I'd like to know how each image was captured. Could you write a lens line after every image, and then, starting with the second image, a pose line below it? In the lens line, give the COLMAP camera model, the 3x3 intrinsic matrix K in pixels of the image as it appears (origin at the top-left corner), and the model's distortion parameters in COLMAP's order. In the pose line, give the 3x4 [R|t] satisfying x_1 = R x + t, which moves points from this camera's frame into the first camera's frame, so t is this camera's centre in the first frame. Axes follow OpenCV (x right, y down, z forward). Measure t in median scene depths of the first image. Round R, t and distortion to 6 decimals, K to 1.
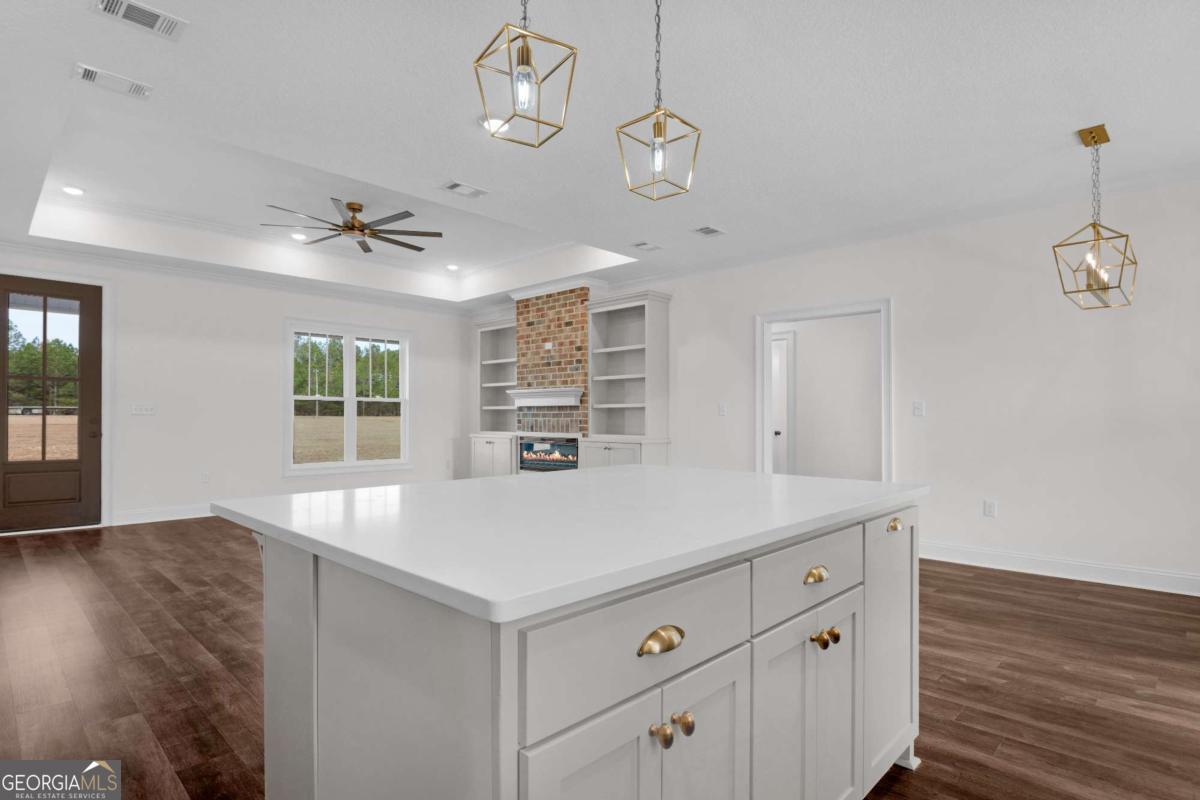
lens RADIAL K [[631.7, 0, 599.9], [0, 631.7, 418.1], [0, 0, 1]] dist [0.000668, -0.013446]
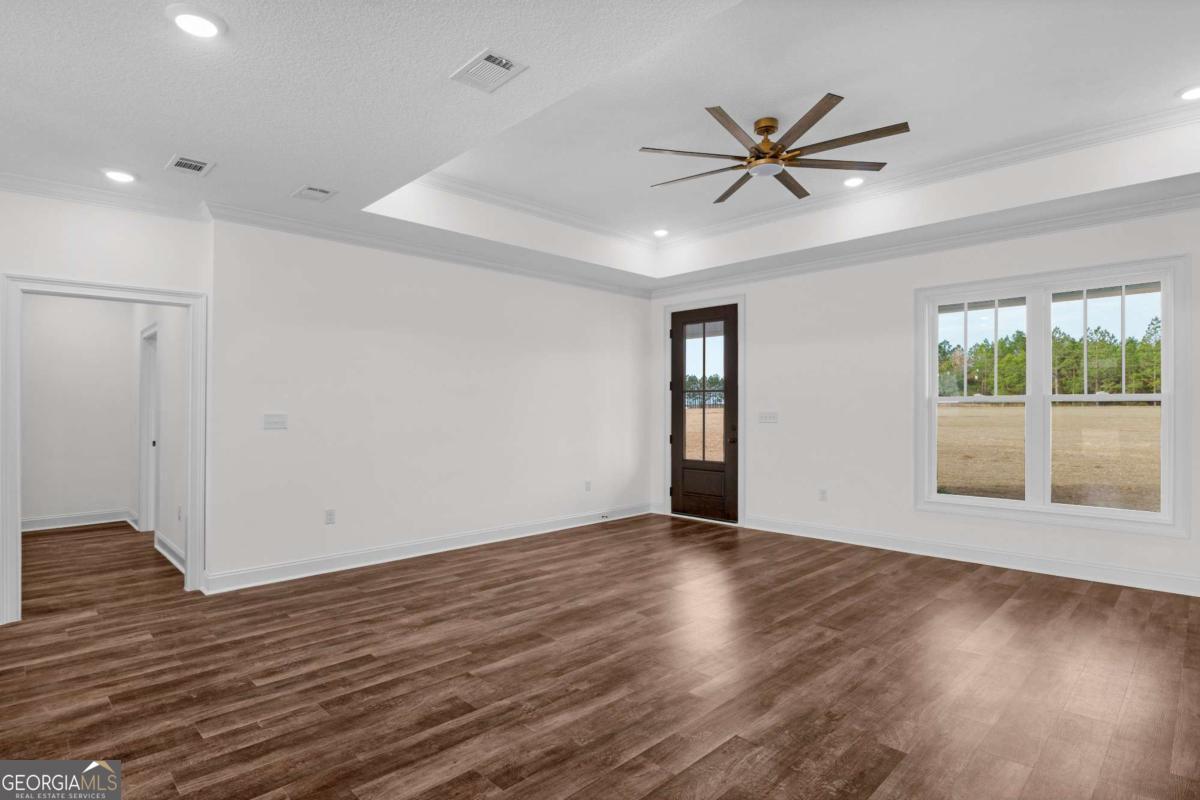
lens RADIAL K [[601.8, 0, 591.9], [0, 601.8, 403.6], [0, 0, 1]] dist [-0.001204, -0.010779]
pose [[-0.035669, -0.013011, -0.999279, 0.205100], [0.001153, 0.999914, -0.013060, -0.020586], [0.999363, -0.001618, -0.035651, 0.655383]]
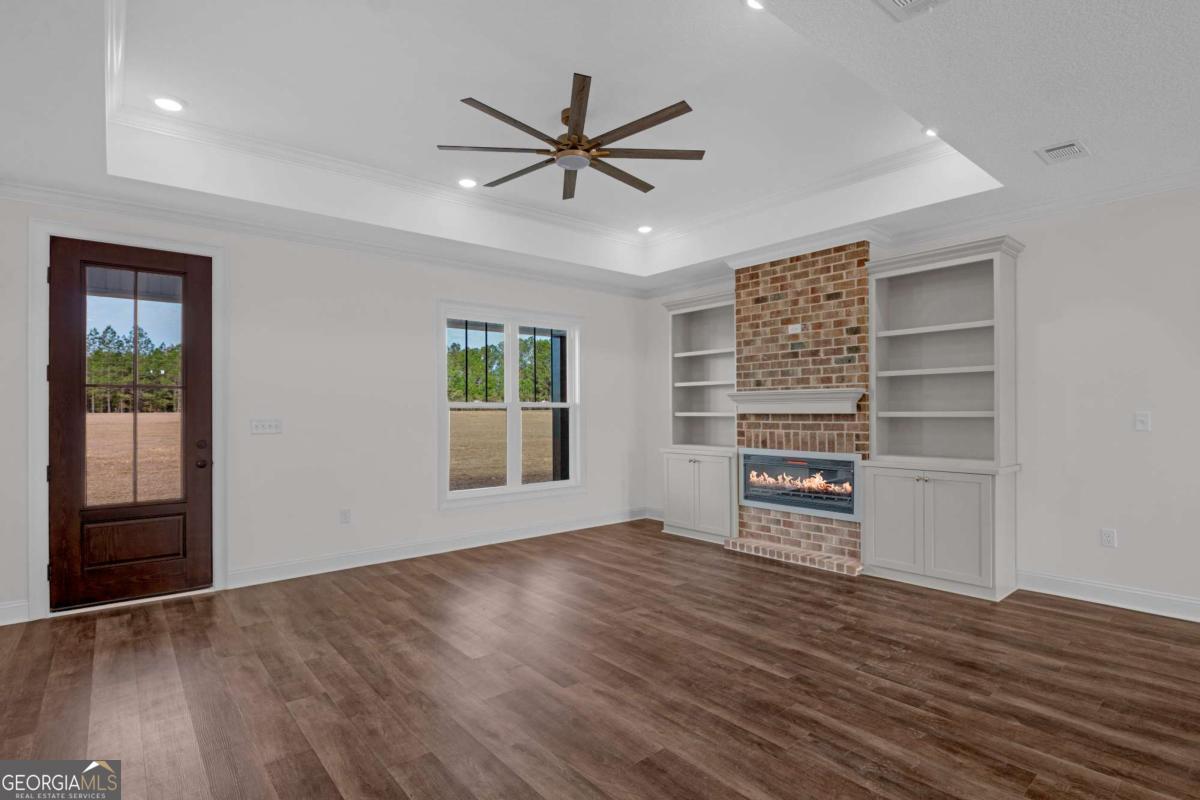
lens RADIAL K [[601.8, 0, 591.9], [0, 601.8, 403.6], [0, 0, 1]] dist [-0.001204, -0.010779]
pose [[0.993549, -0.011076, -0.112860, -0.235190], [0.009963, 0.999896, -0.010421, -0.025863], [0.112964, 0.009230, 0.993556, 0.303962]]
